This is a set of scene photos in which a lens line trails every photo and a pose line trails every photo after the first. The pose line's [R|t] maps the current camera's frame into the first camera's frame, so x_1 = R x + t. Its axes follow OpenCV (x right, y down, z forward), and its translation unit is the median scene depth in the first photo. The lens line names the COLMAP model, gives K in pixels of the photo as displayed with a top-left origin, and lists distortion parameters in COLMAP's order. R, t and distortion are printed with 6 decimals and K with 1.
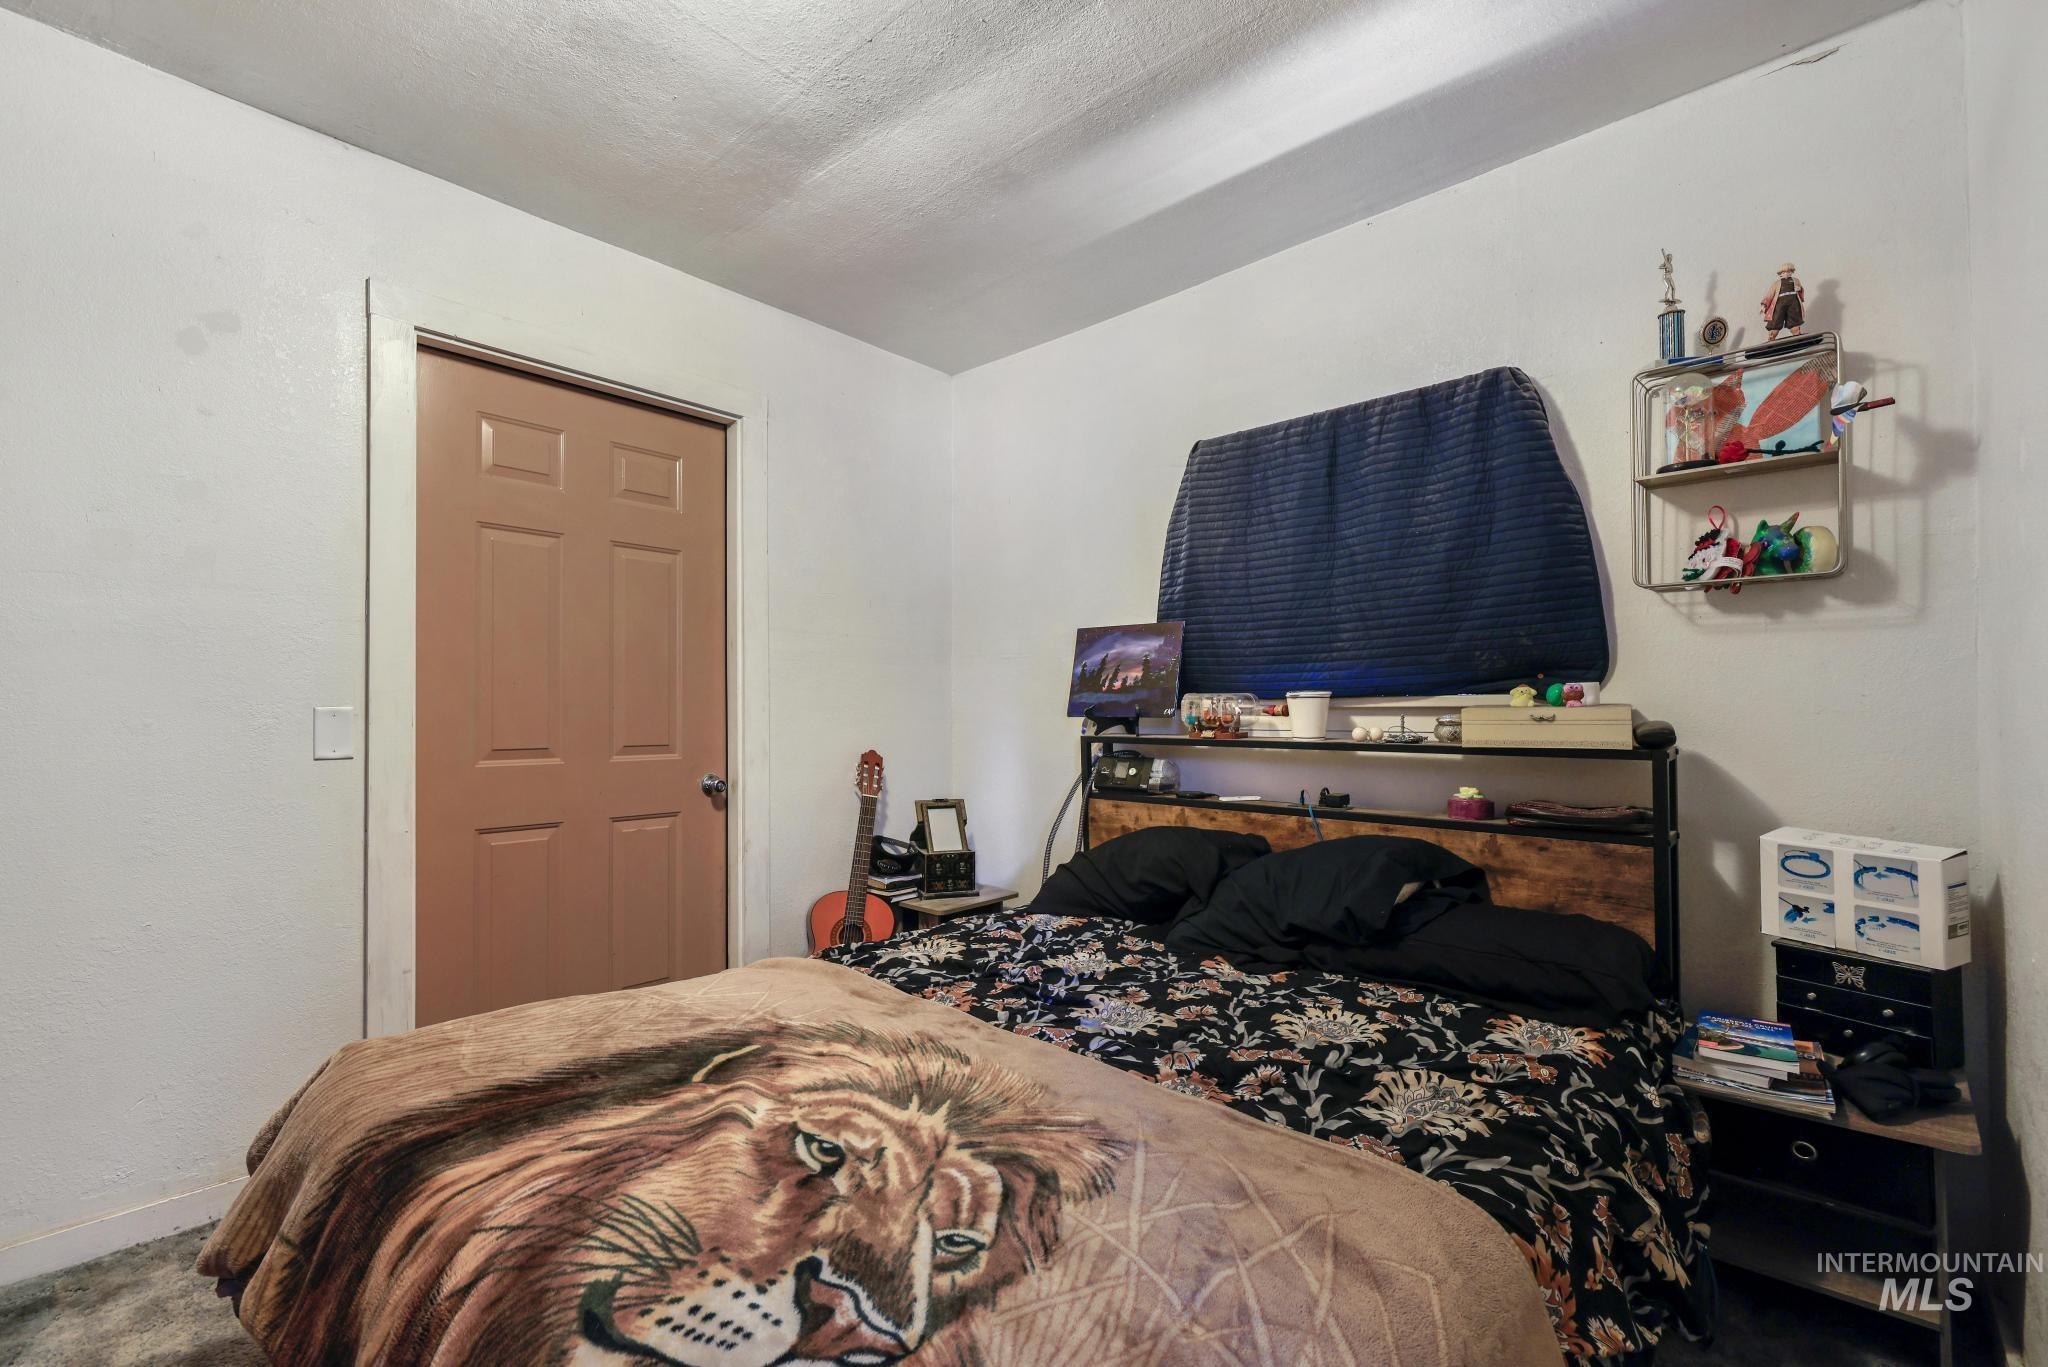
lens RADIAL K [[867.9, 0, 988.4], [0, 867.9, 684.6], [0, 0, 1]] dist [-0.001690, 0.000021]
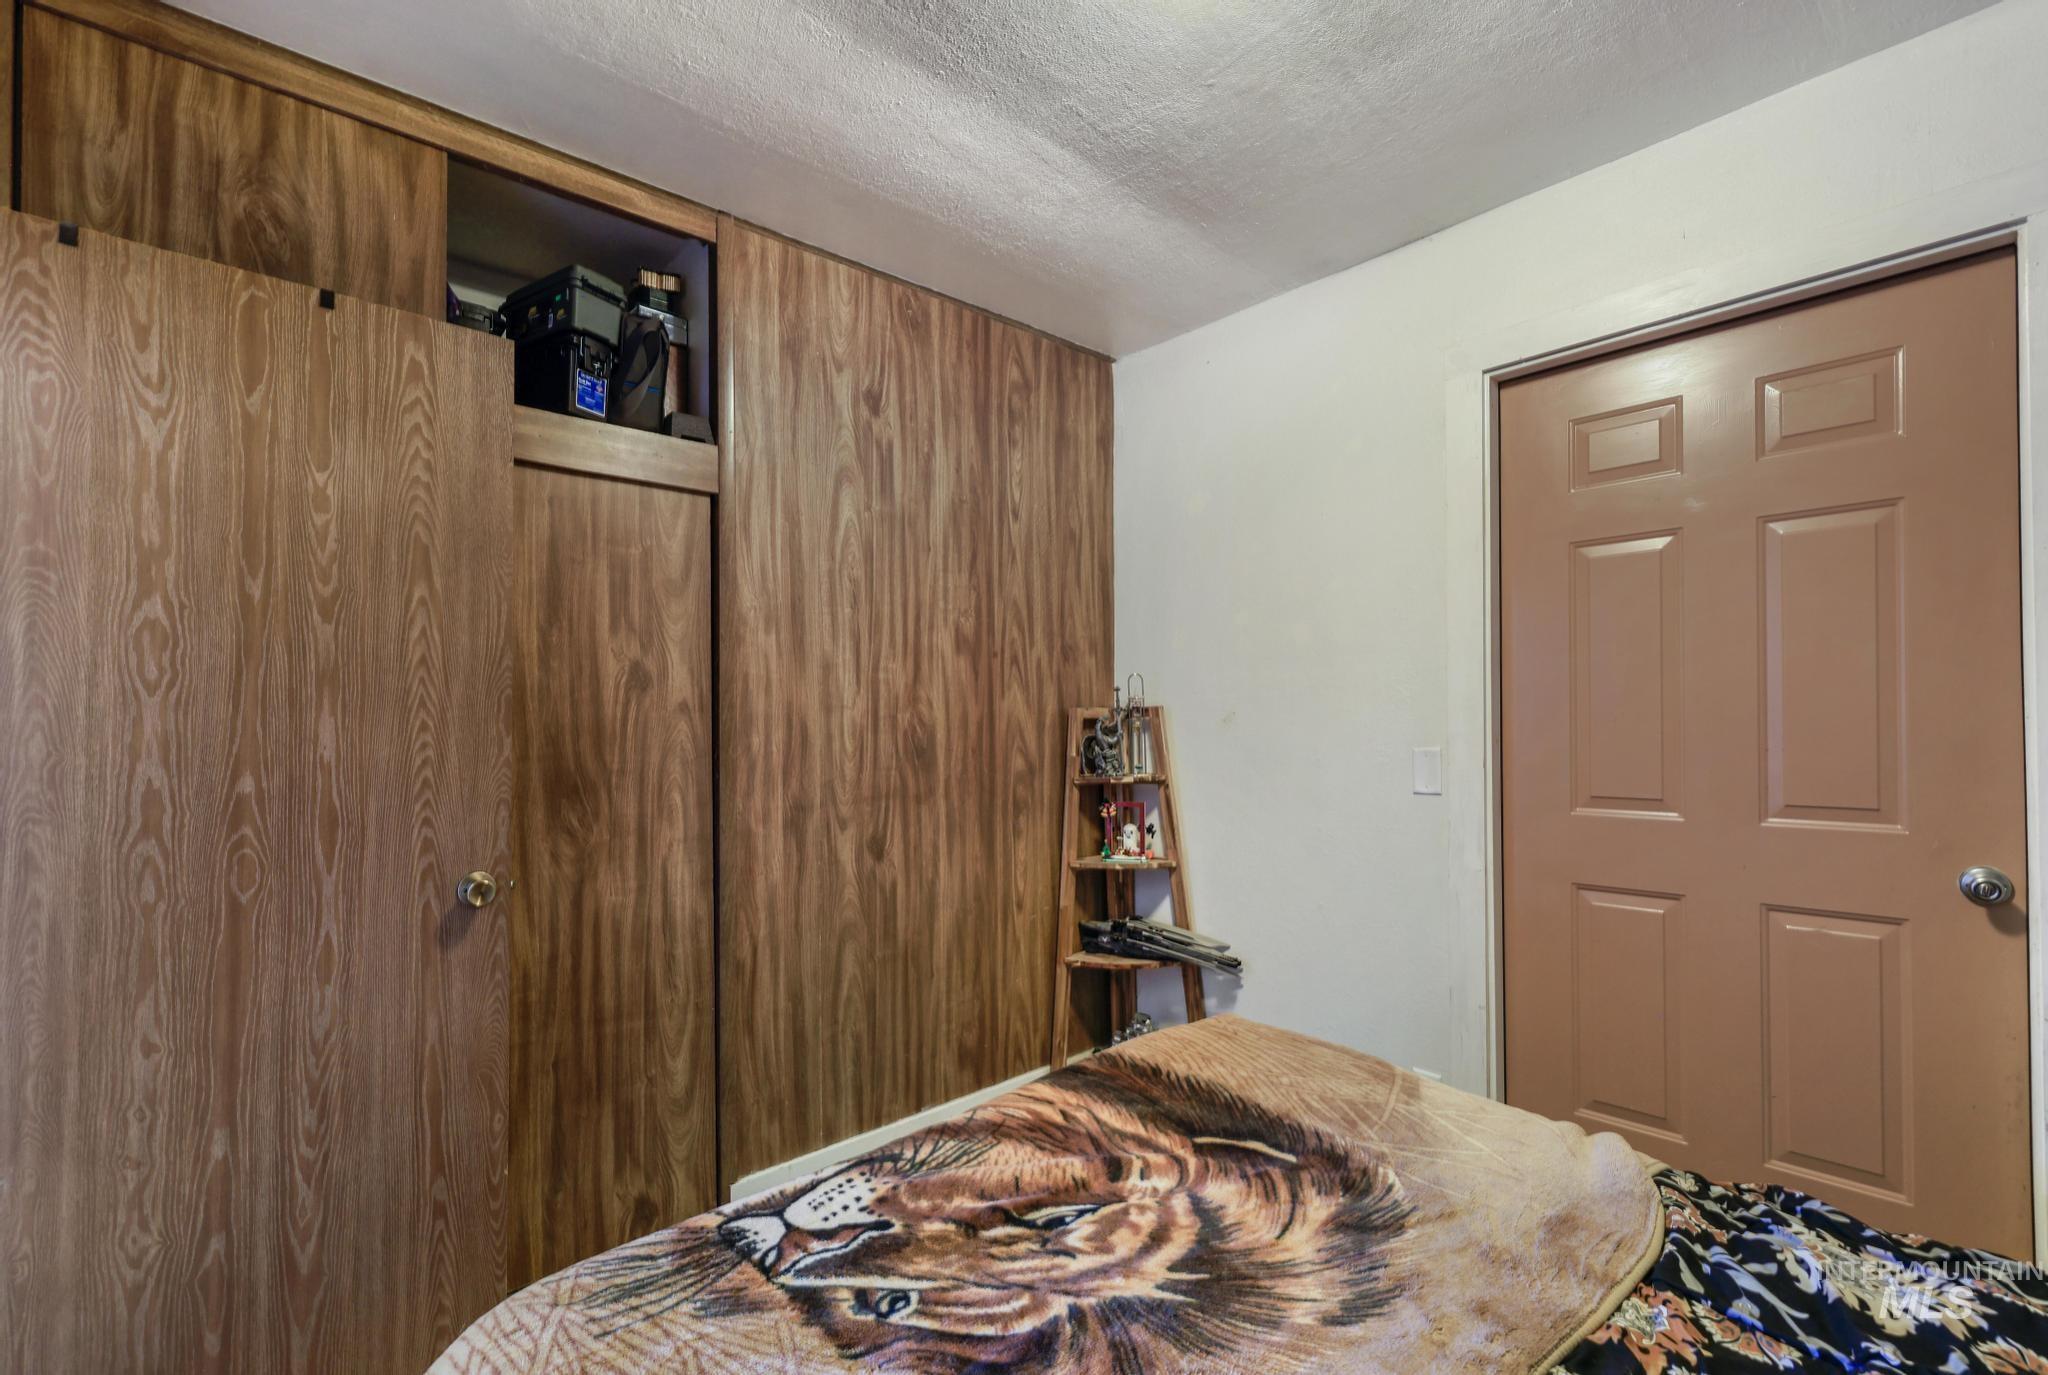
lens RADIAL K [[943.2, 0, 1021.9], [0, 943.2, 697.6], [0, 0, 1]] dist [0.001528, 0.000225]
pose [[-0.086475, -0.029150, -0.995827, 0.840596], [0.039272, 0.998695, -0.032644, -0.032122], [0.995480, -0.041931, -0.085218, 0.972881]]
